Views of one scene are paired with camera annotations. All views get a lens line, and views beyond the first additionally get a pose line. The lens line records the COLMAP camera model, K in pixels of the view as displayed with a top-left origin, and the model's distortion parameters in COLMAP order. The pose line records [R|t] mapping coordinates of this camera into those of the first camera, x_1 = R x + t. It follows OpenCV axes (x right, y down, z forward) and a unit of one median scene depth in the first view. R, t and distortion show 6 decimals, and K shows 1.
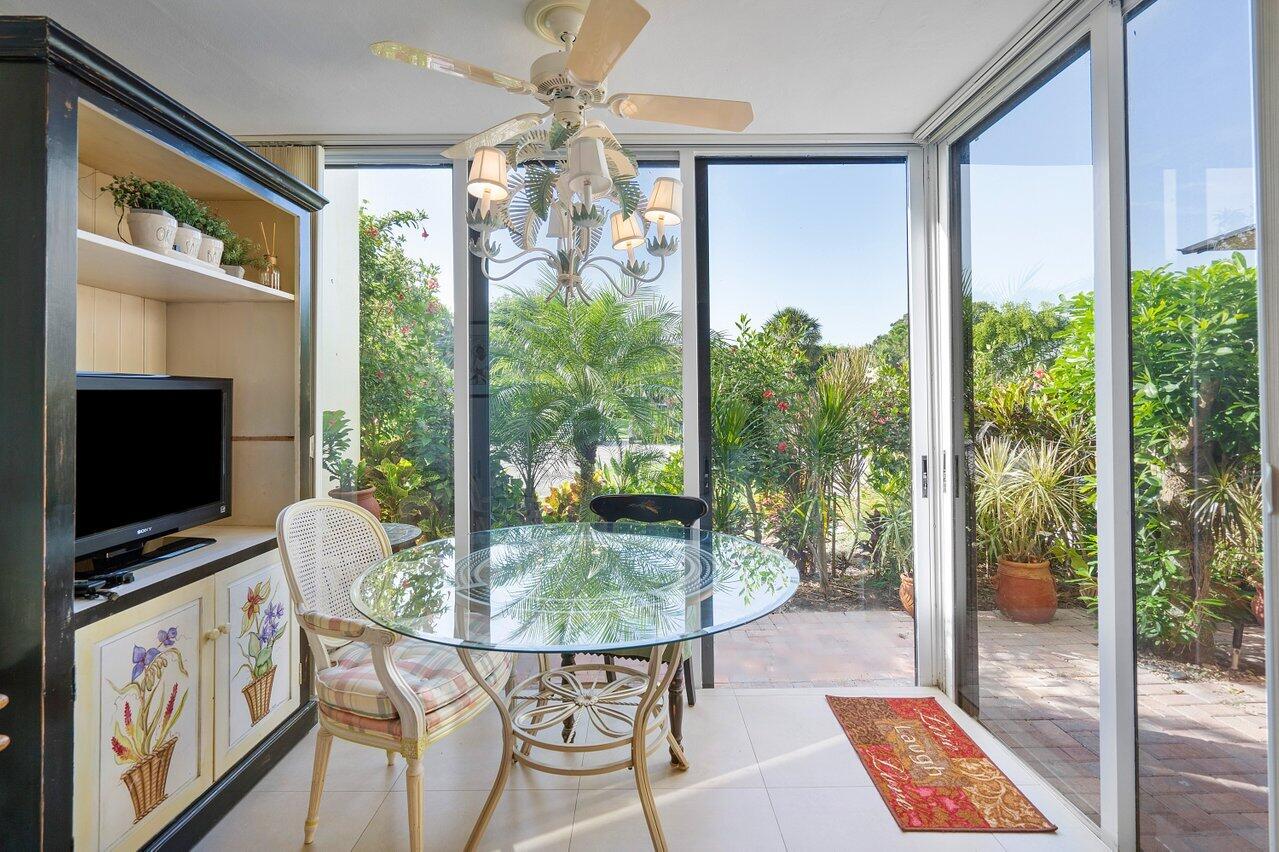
lens RADIAL K [[589.7, 0, 636.4], [0, 589.7, 410.9], [0, 0, 1]] dist [-0.000885, -0.000037]
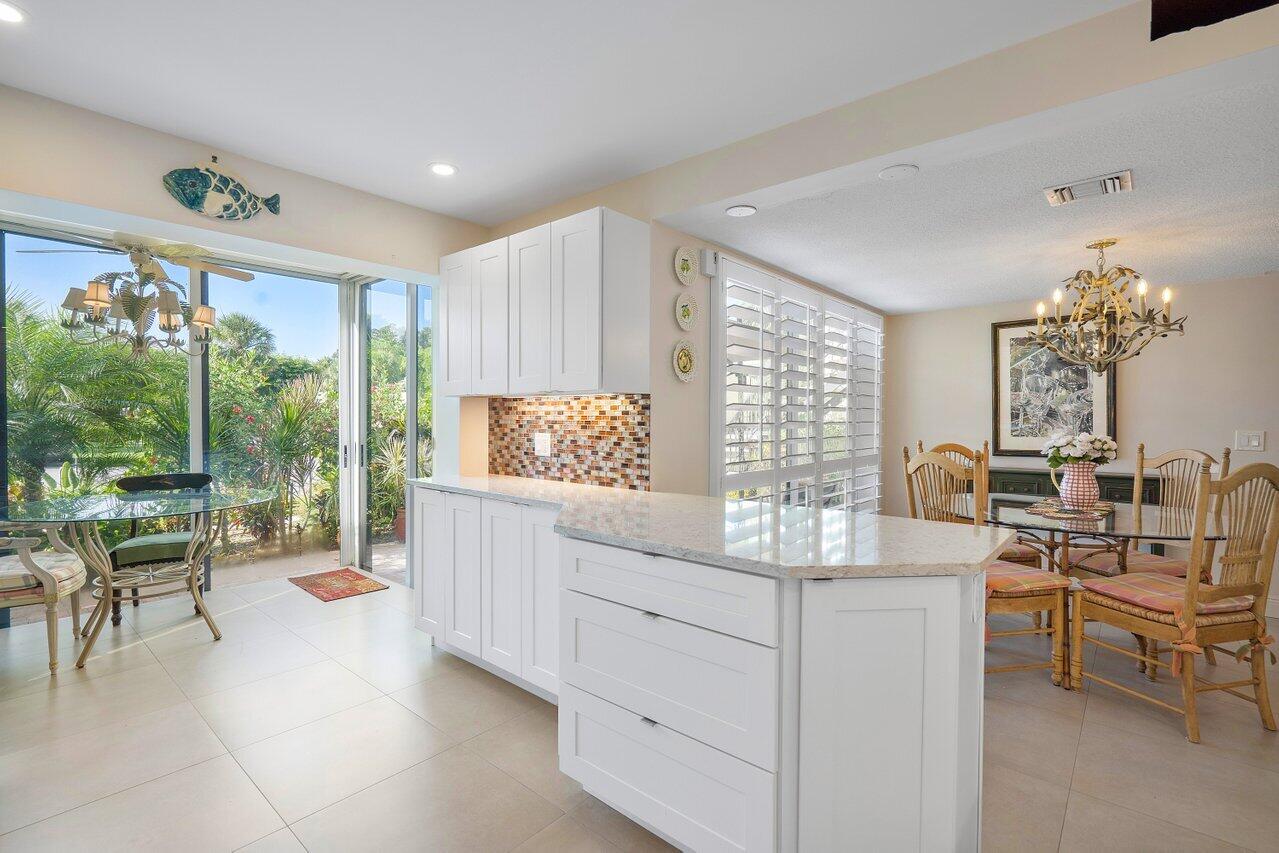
lens RADIAL K [[589.7, 0, 636.4], [0, 589.7, 411.4], [0, 0, 1]] dist [-0.000885, -0.000037]
pose [[0.654182, 0.014896, 0.756191, -0.330370], [0.001196, 0.999784, -0.020728, 0.005341], [-0.756336, 0.014464, 0.654023, -0.934639]]
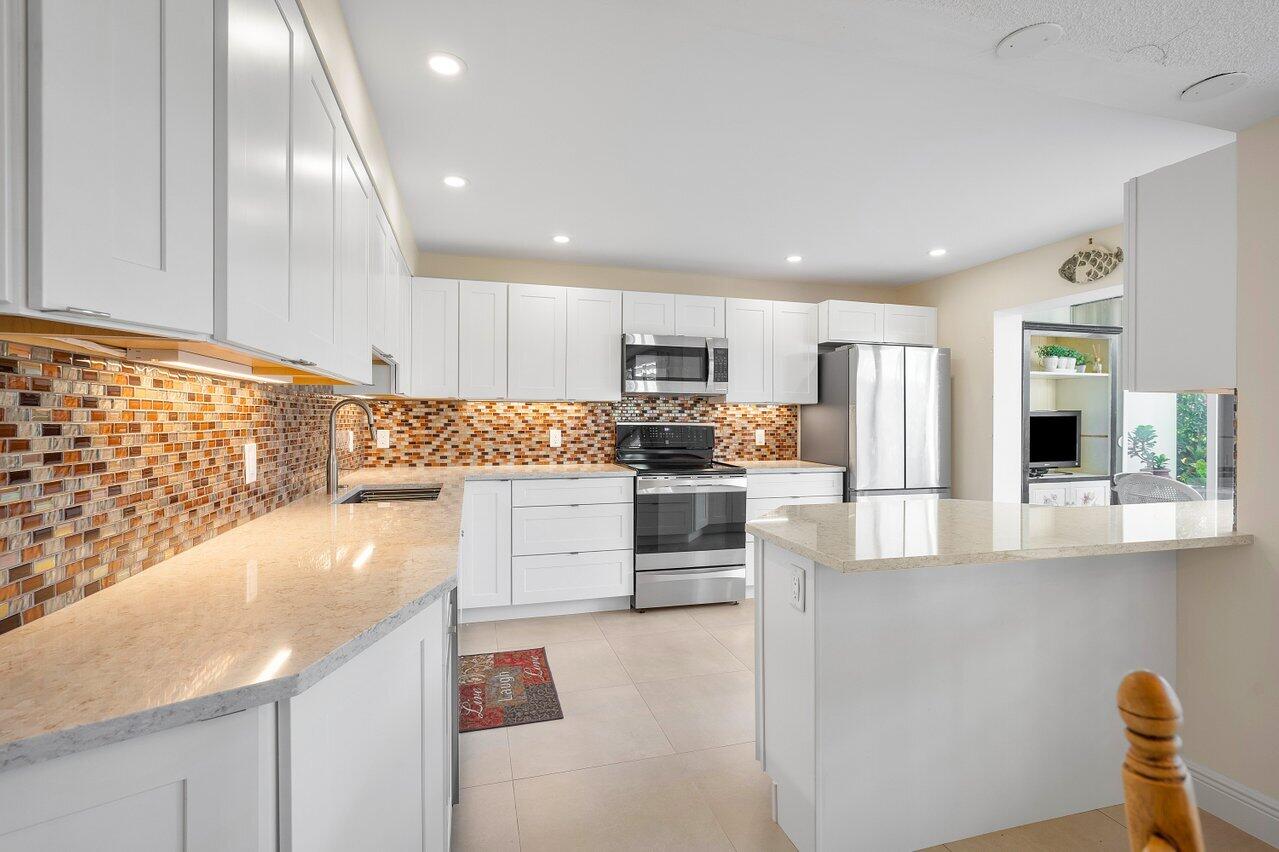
lens RADIAL K [[589.7, 0, 636.4], [0, 589.7, 410.9], [0, 0, 1]] dist [-0.000885, -0.000037]
pose [[0.269080, -0.010360, -0.963062, 0.968017], [-0.017924, 0.999715, -0.015762, 0.013963], [0.962951, 0.021504, 0.268818, -1.180687]]
